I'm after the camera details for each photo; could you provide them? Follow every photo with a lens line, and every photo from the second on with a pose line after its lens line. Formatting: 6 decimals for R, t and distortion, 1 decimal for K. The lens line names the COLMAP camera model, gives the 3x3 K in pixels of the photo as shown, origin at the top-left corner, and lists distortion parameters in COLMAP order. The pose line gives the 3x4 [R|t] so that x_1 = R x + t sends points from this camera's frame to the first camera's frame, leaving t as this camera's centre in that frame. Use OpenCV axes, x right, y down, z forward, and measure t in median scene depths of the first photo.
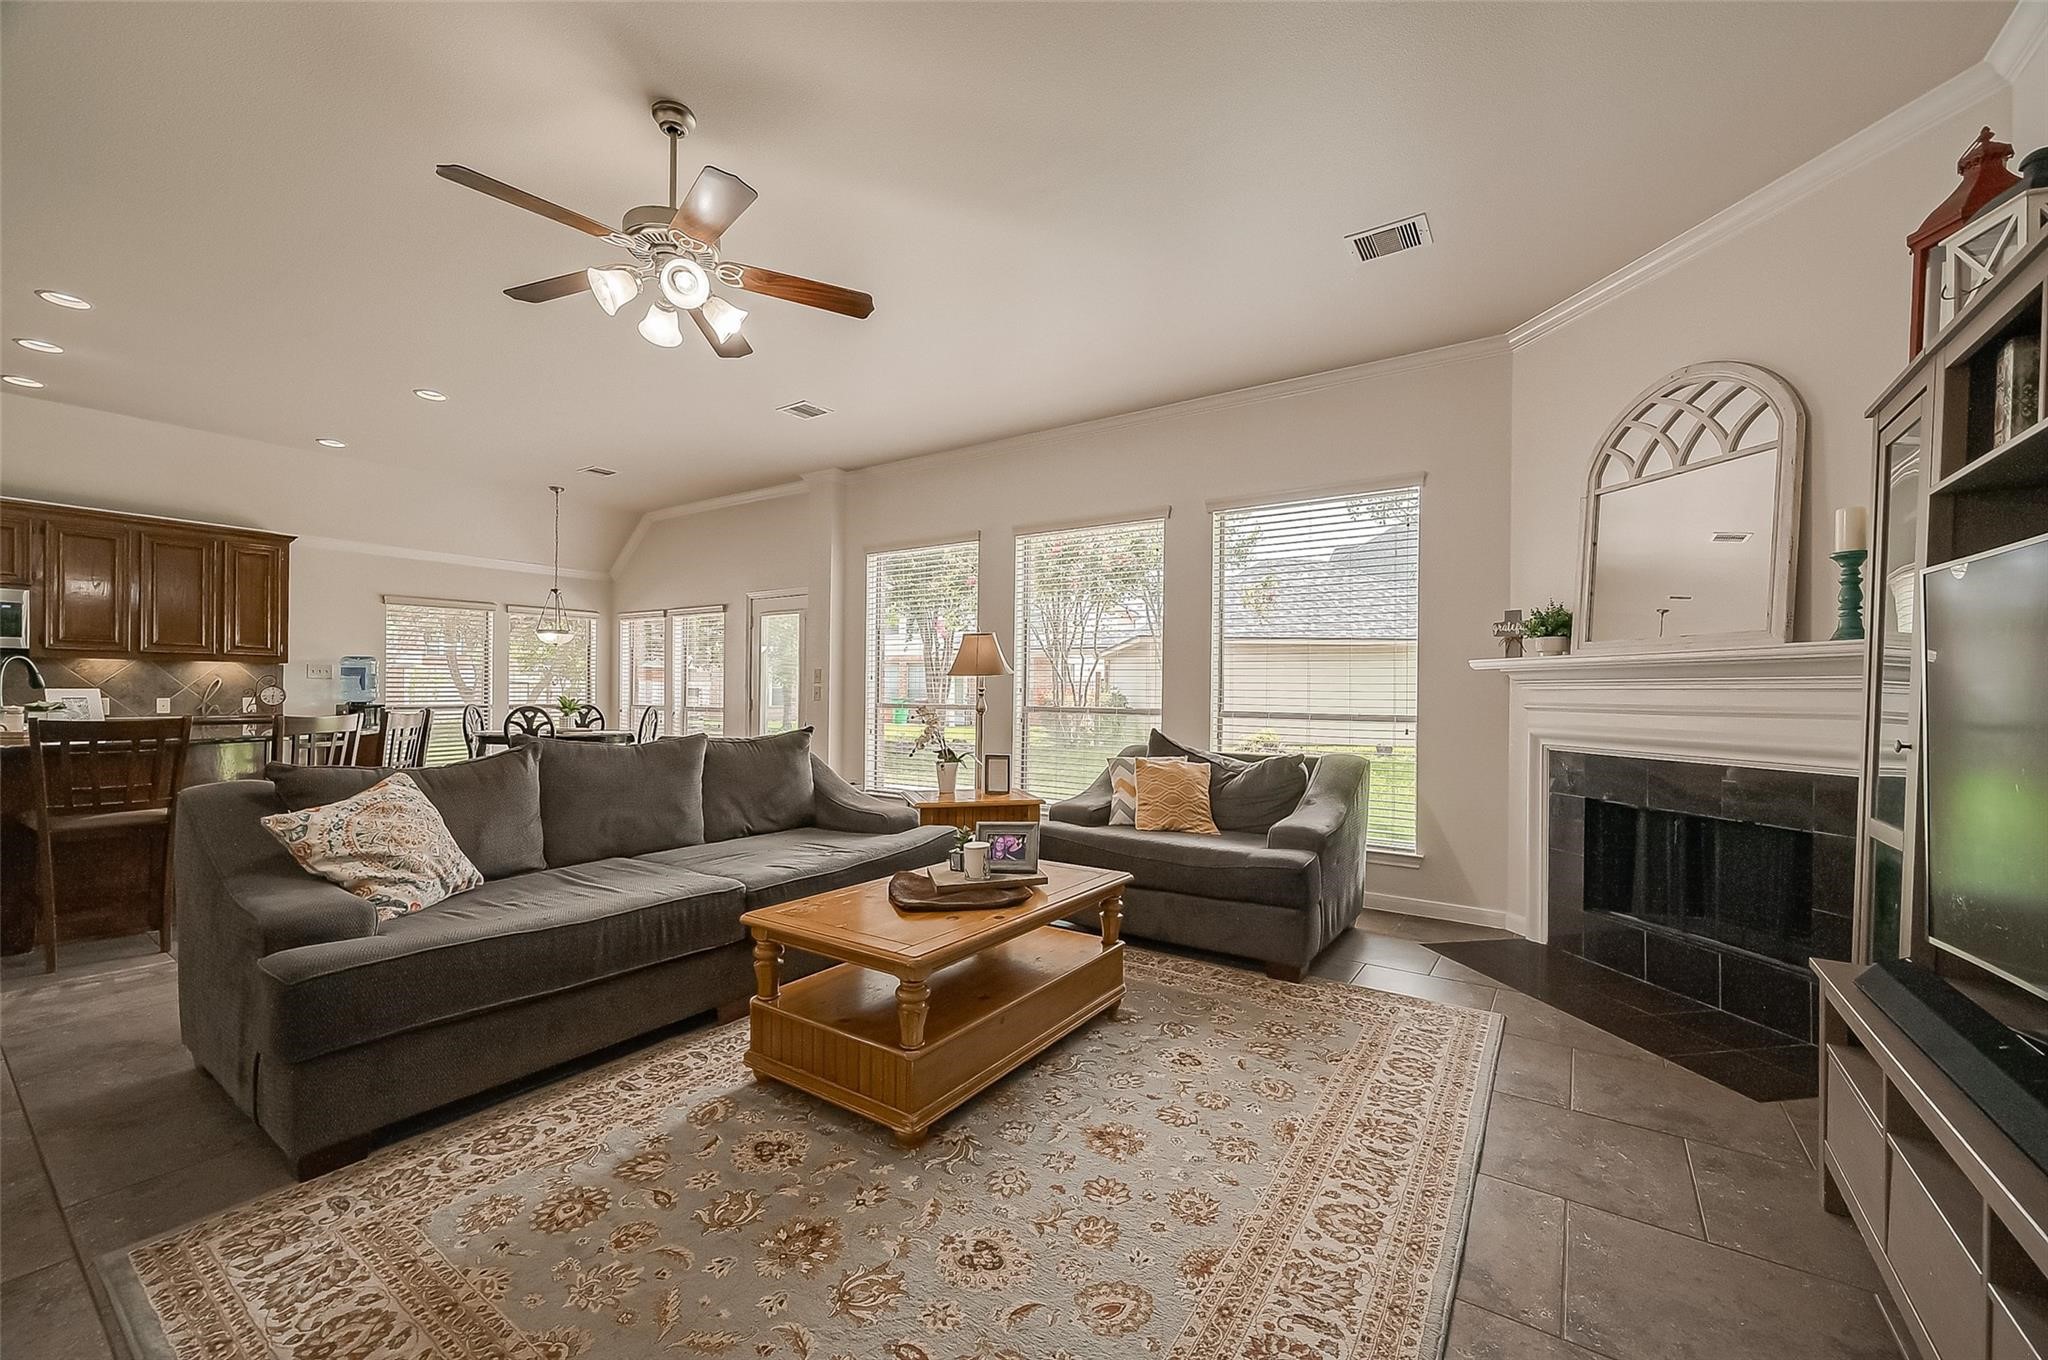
lens RADIAL K [[810.7, 0, 1025.2], [0, 810.7, 687.4], [0, 0, 1]] dist [0.001030, 0.000287]
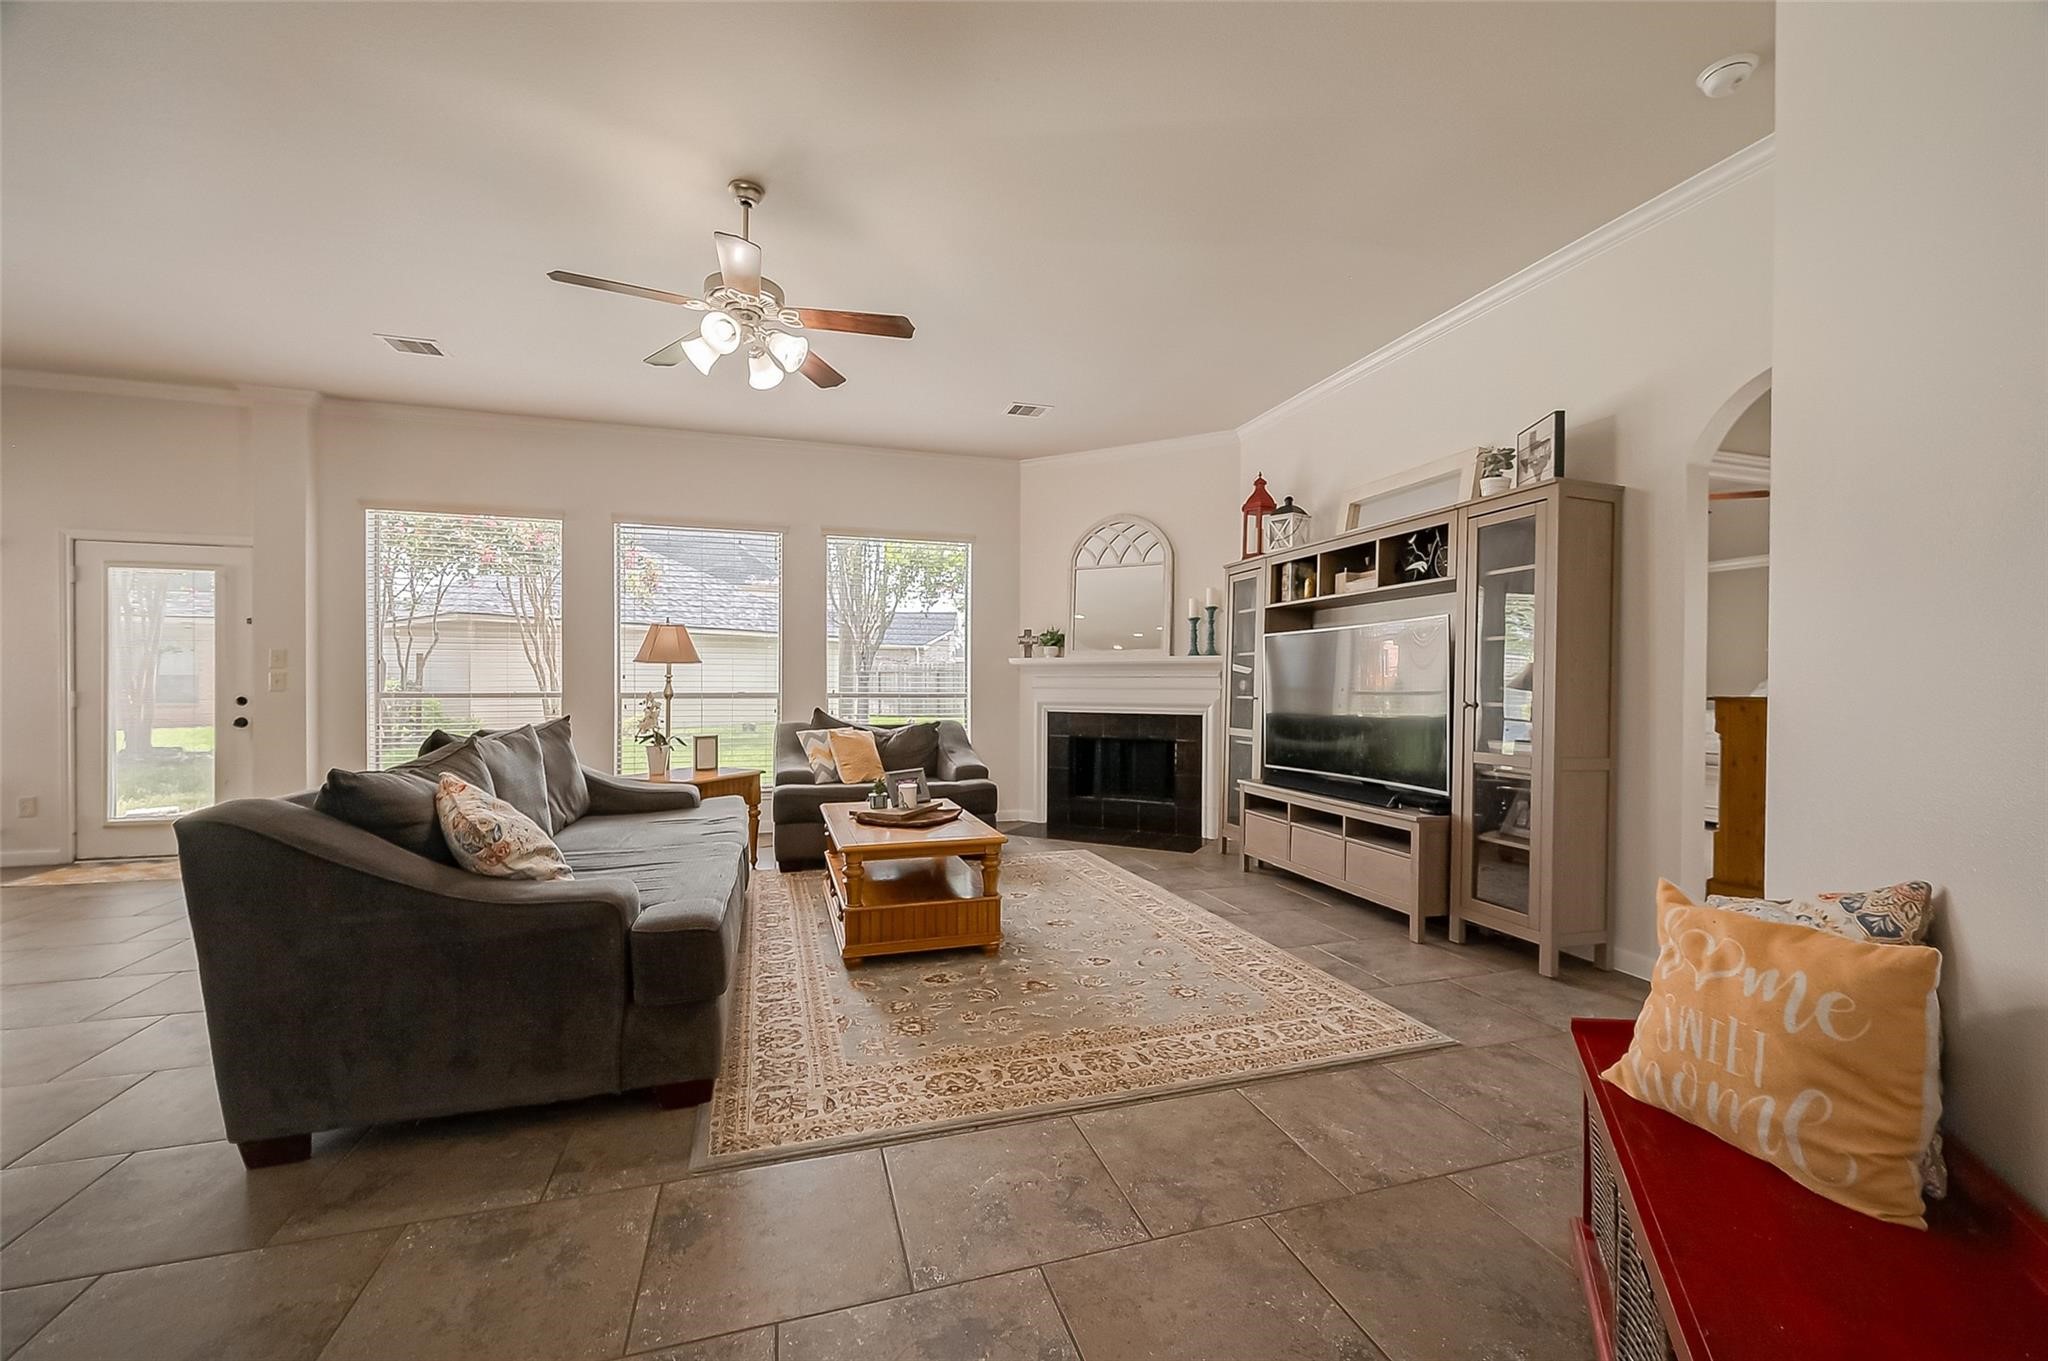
lens RADIAL K [[810.7, 0, 1027.3], [0, 810.7, 686.1], [0, 0, 1]] dist [0.001030, 0.000287]
pose [[0.615051, -0.010759, 0.788414, -0.891742], [-0.002604, 0.999874, 0.015676, -0.004401], [-0.788483, -0.011695, 0.614945, -0.042747]]
